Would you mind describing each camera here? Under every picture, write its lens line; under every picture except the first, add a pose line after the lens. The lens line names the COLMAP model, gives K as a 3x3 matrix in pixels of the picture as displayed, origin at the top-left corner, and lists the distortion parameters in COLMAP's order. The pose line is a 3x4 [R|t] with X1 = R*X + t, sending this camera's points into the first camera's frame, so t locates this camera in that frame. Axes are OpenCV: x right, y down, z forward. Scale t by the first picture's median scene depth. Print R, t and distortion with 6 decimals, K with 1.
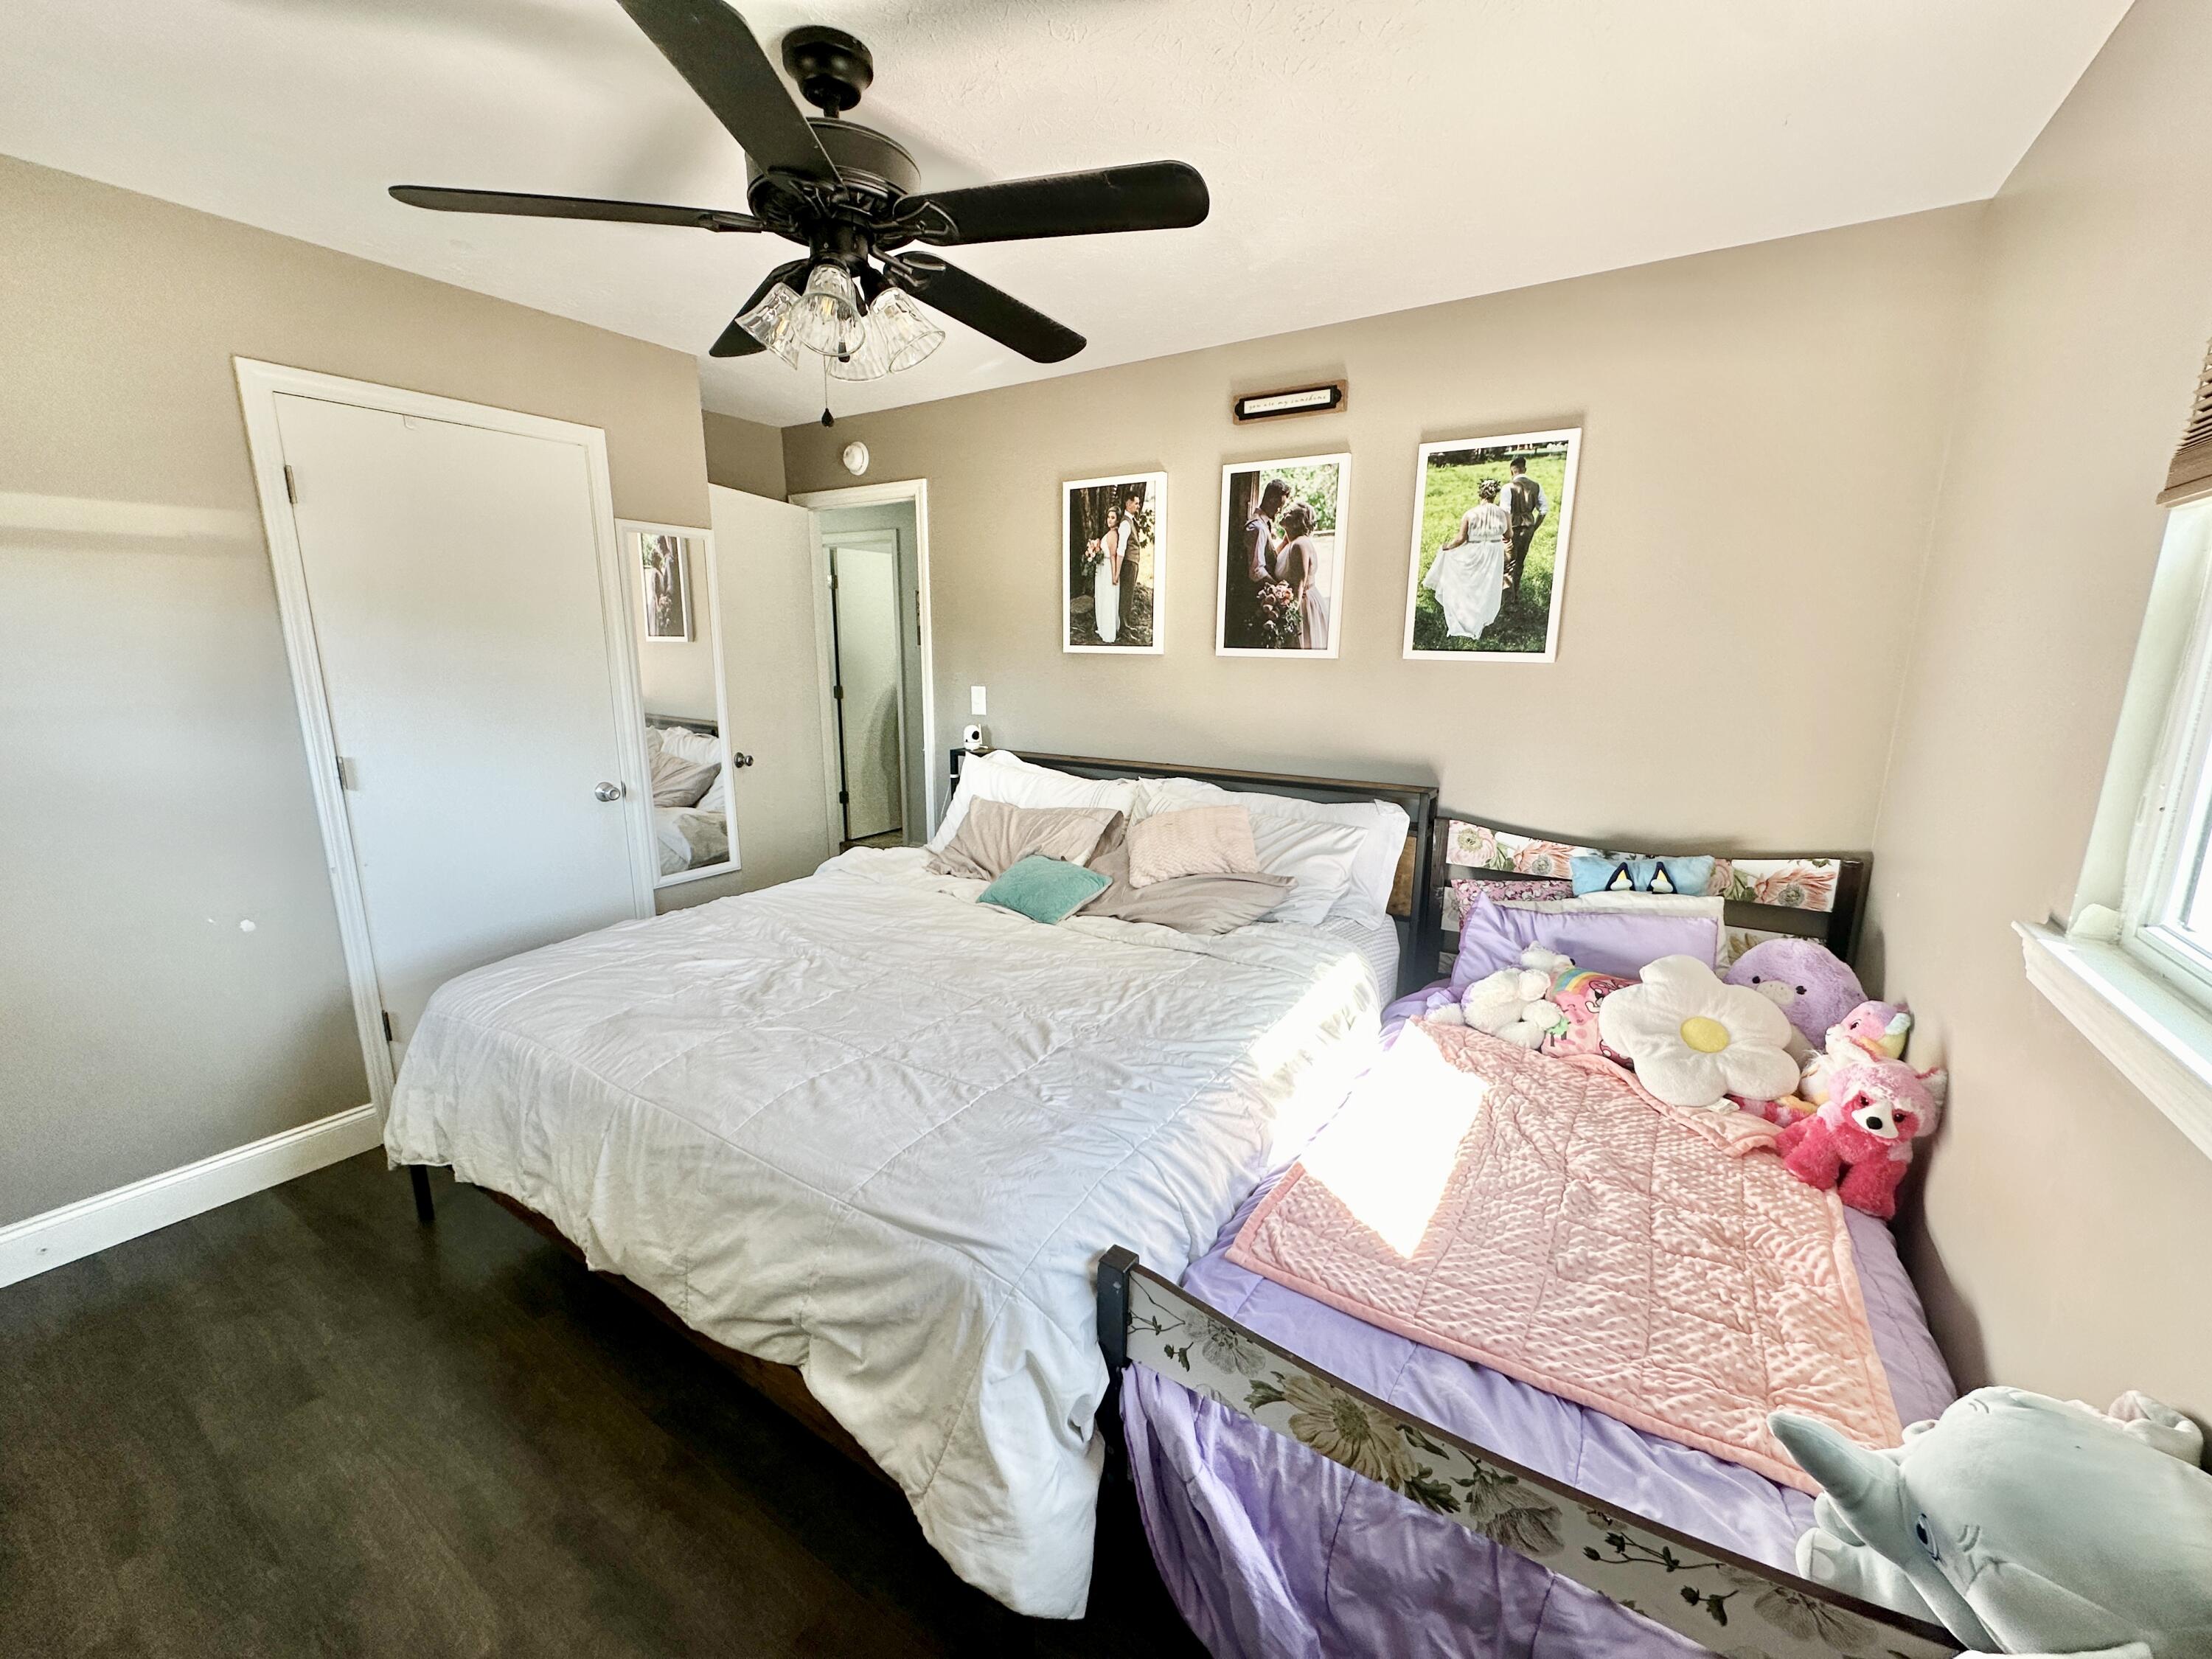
lens RADIAL K [[881.3, 0, 1106.0], [0, 881.3, 829.5], [0, 0, 1]] dist [-0.003724, 0.000627]
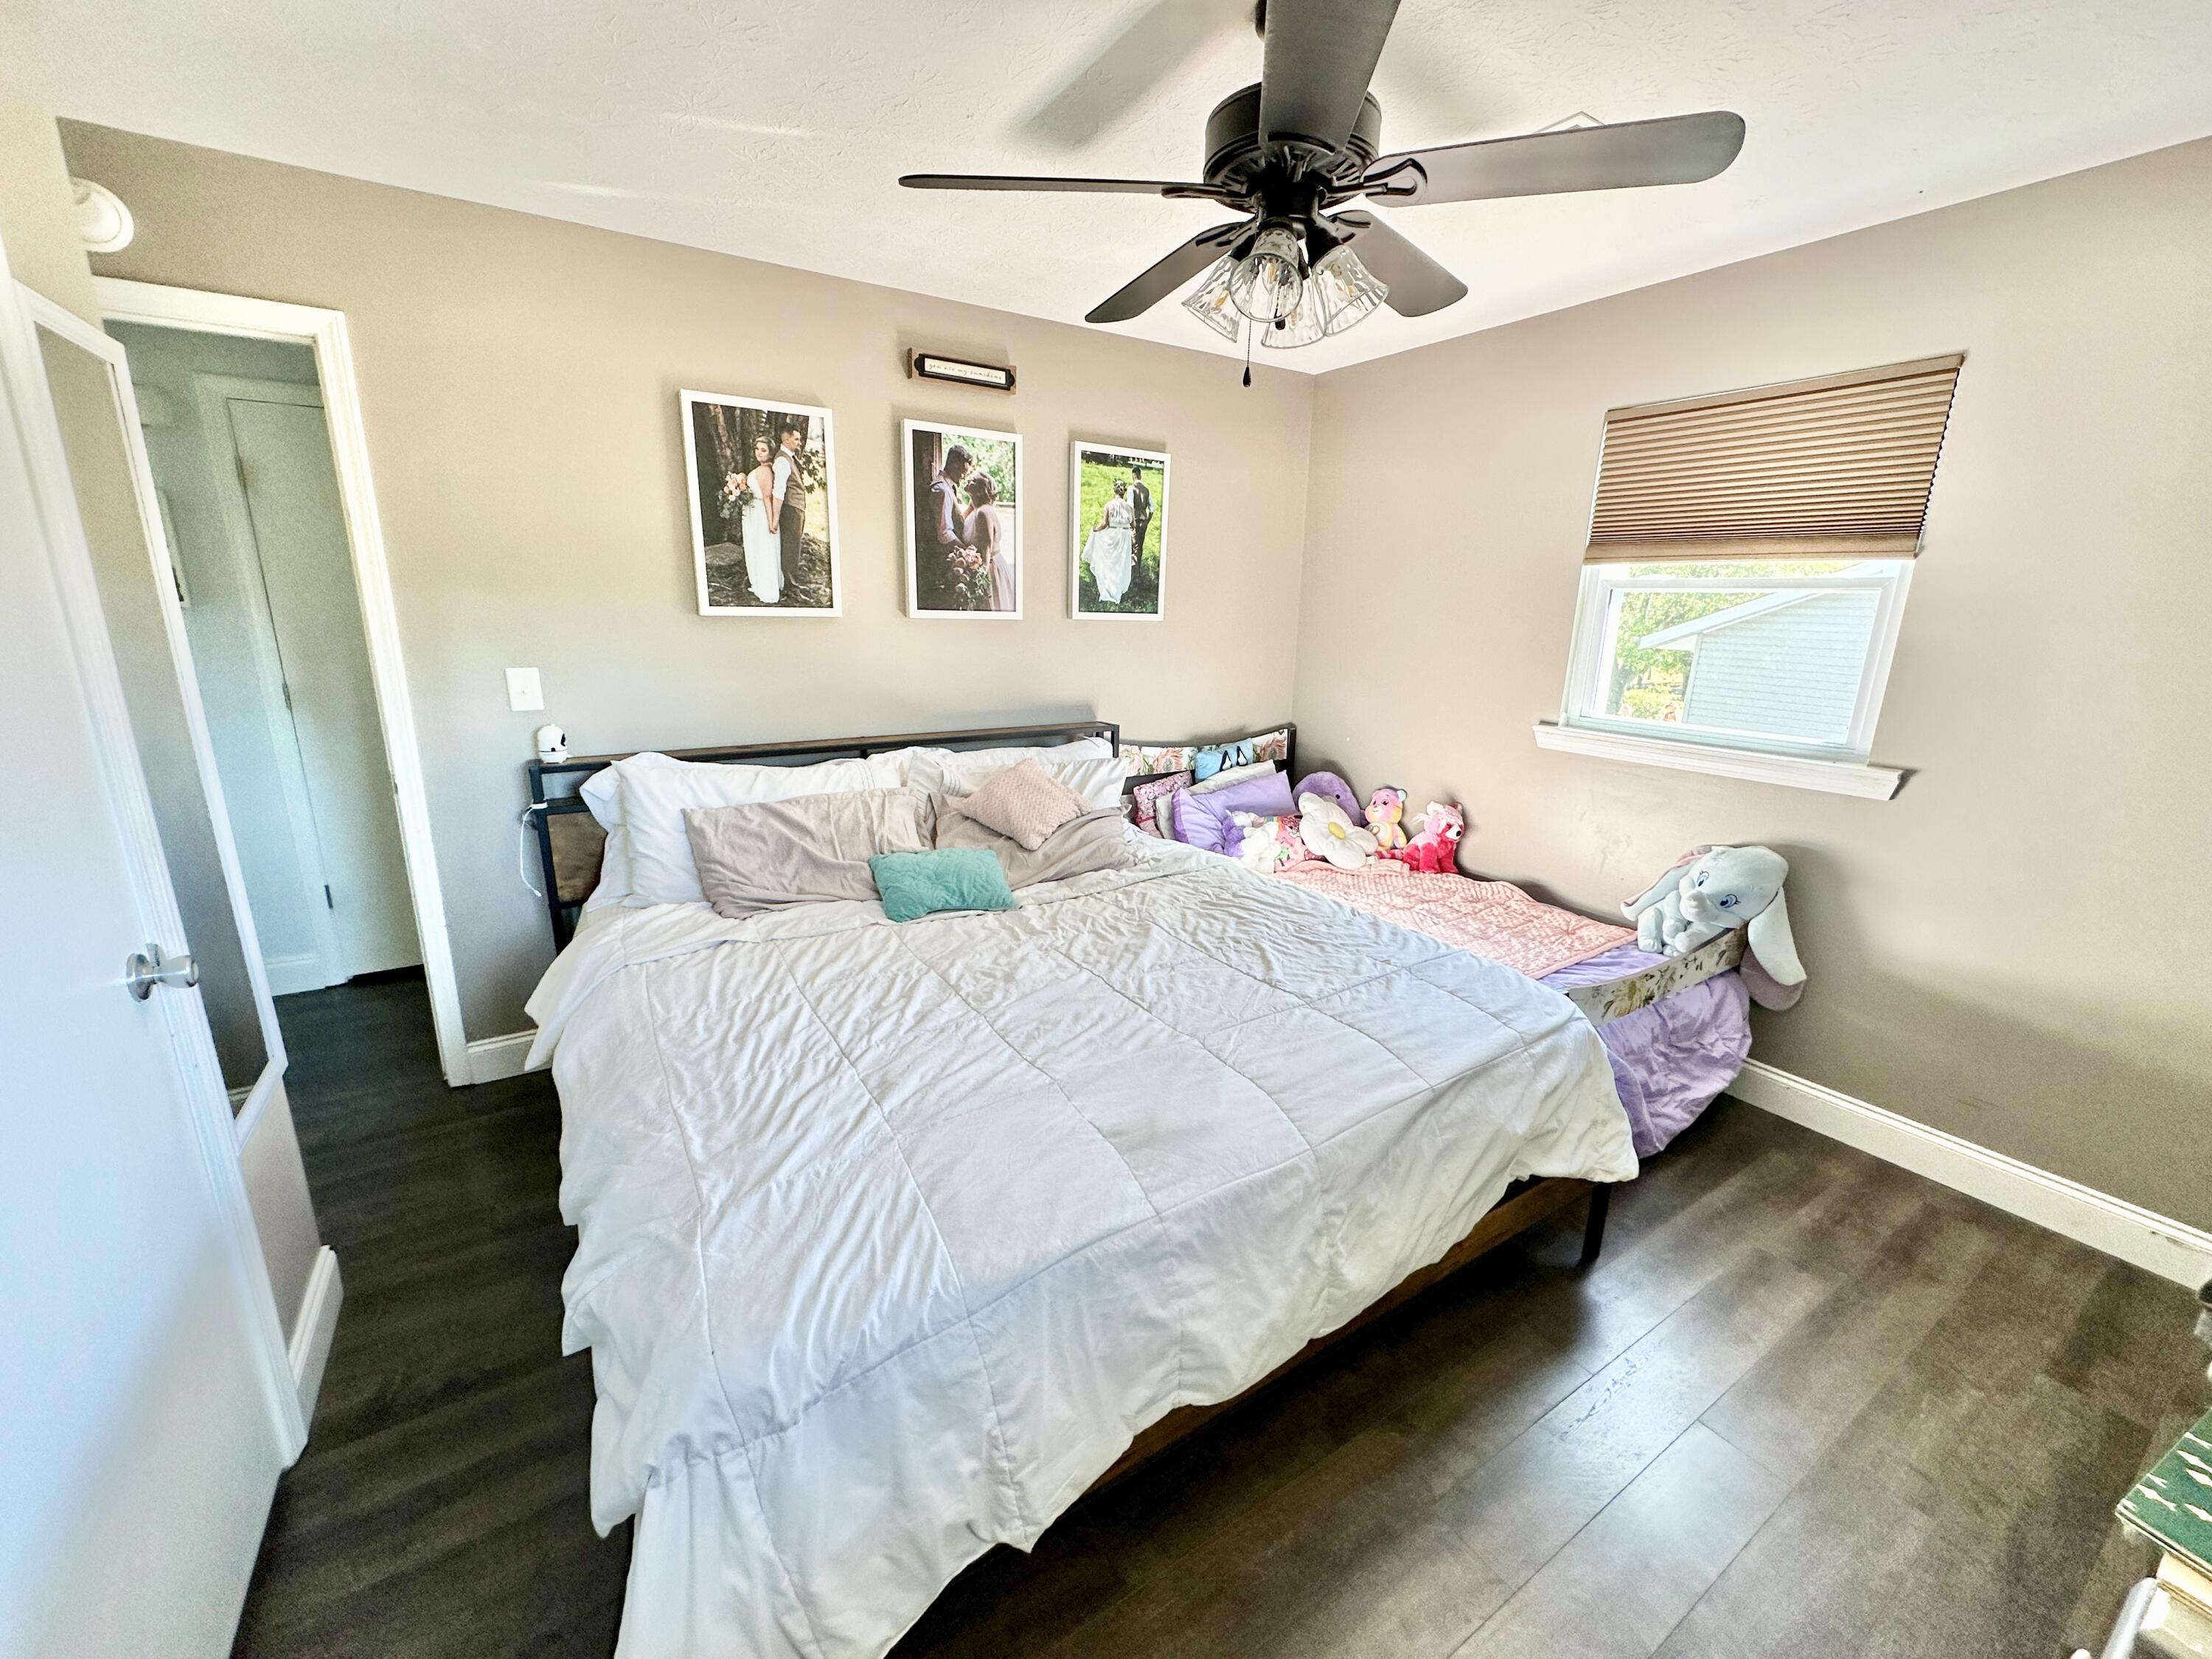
lens RADIAL K [[881.3, 0, 1106.0], [0, 881.3, 829.5], [0, 0, 1]] dist [-0.003724, 0.000627]
pose [[0.419692, -0.223968, 0.879600, -0.745618], [0.176843, 0.970685, 0.162781, -0.097866], [-0.890272, 0.087233, 0.446996, 0.424578]]
